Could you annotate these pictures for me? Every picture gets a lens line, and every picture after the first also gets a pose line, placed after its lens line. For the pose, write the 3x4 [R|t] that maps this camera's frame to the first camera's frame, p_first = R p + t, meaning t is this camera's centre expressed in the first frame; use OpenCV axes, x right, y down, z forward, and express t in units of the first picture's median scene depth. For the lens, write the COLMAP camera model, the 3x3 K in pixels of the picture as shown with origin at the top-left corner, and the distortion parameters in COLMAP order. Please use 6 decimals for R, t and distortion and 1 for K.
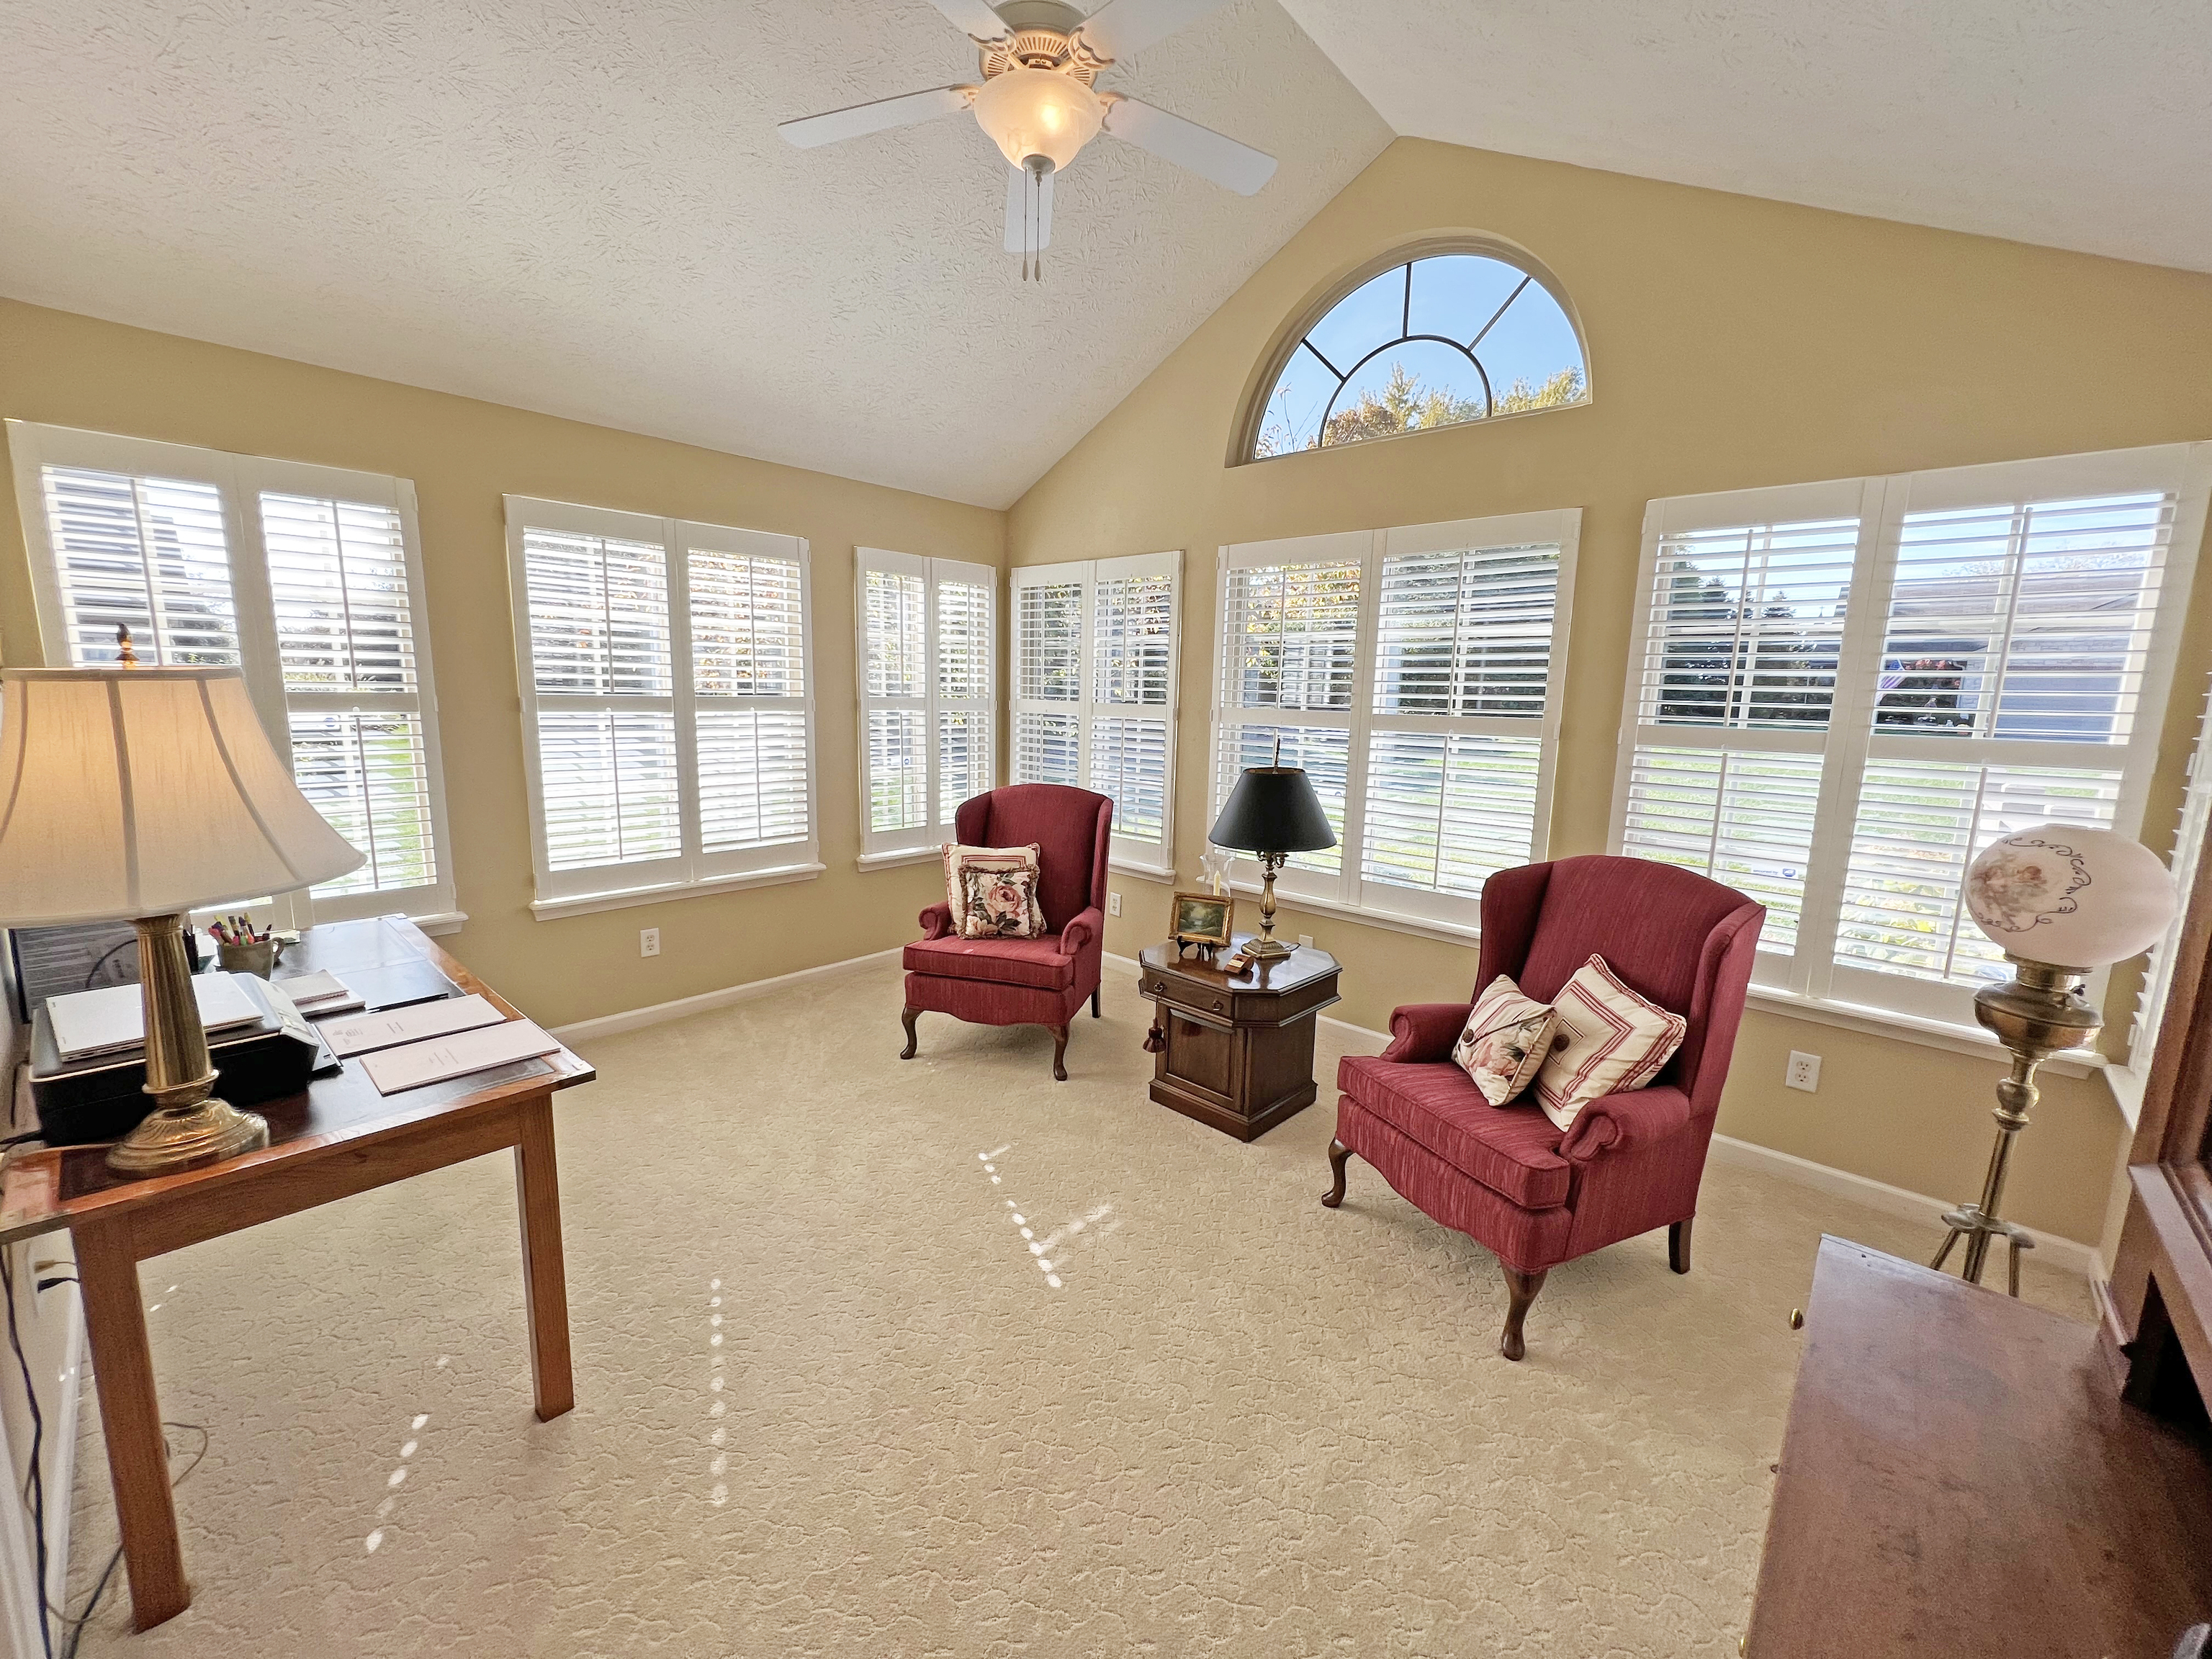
lens RADIAL K [[882.6, 0, 1107.7], [0, 882.6, 828.0], [0, 0, 1]] dist [-0.003428, 0.000352]
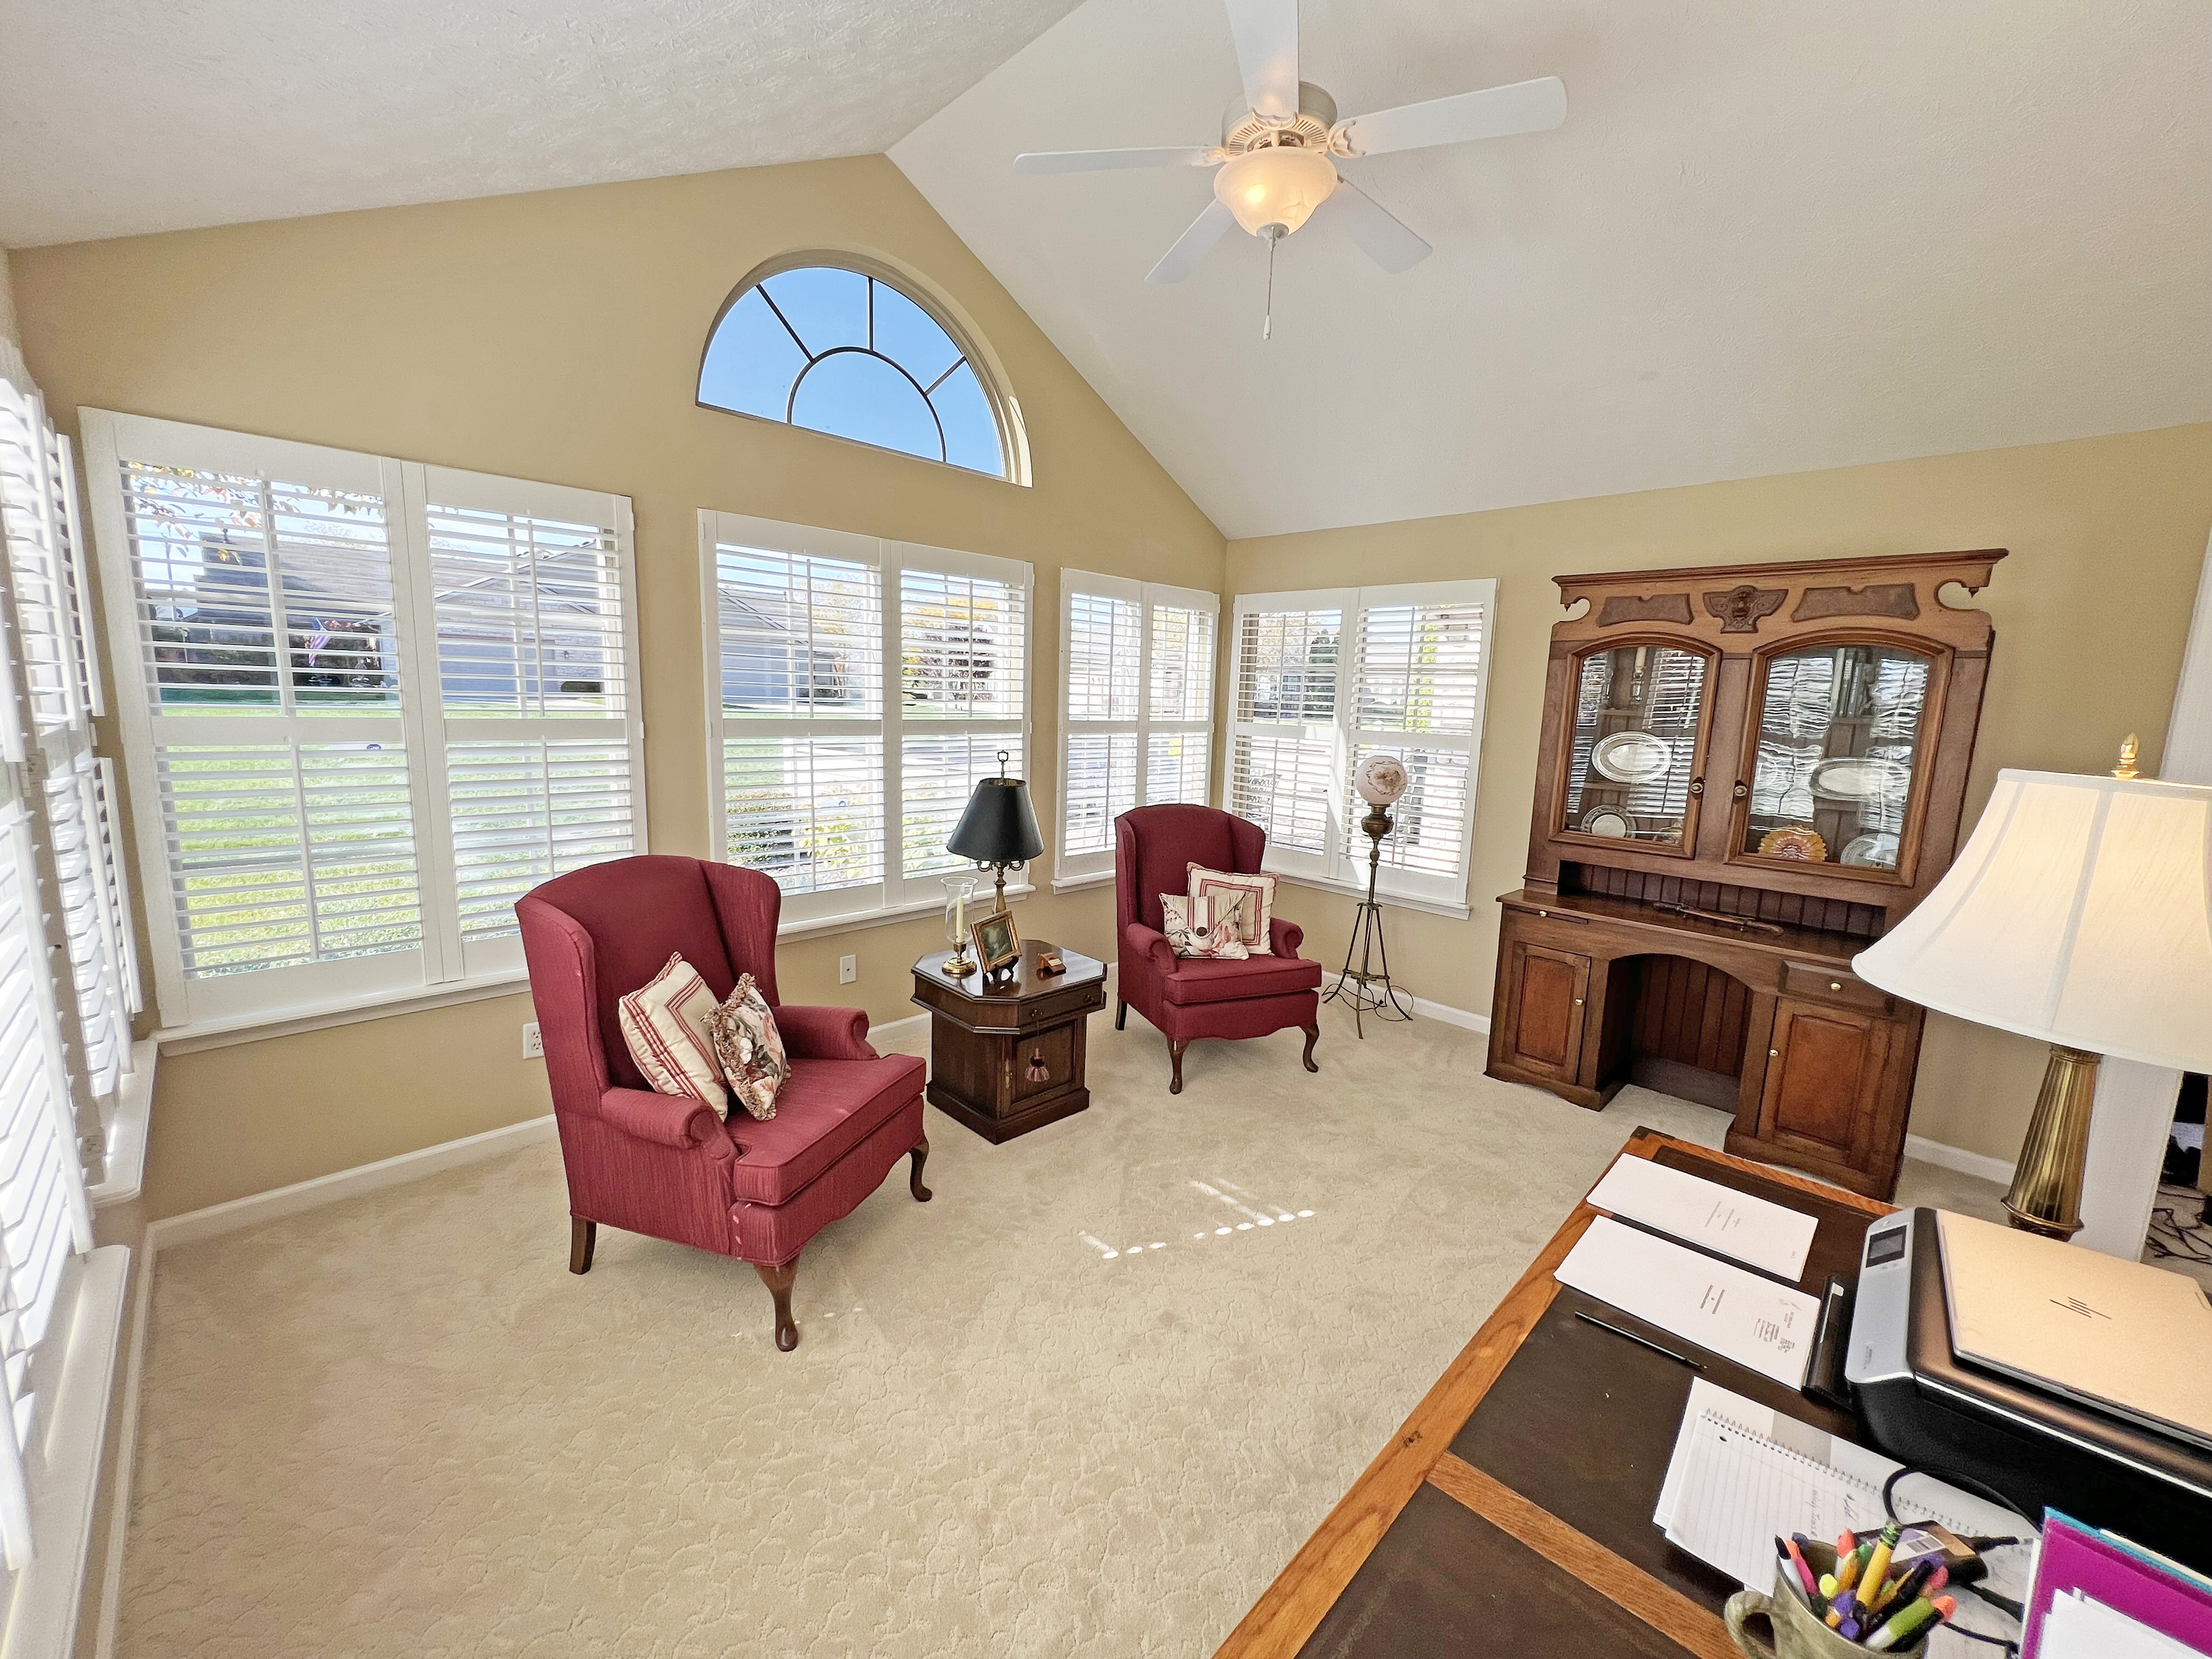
lens RADIAL K [[882.6, 0, 1107.7], [0, 882.6, 828.0], [0, 0, 1]] dist [-0.003428, 0.000352]
pose [[0.024719, -0.173000, 0.984612, -0.838545], [0.123183, 0.977934, 0.168734, -0.169294], [-0.992076, 0.117117, 0.045485, 0.821027]]
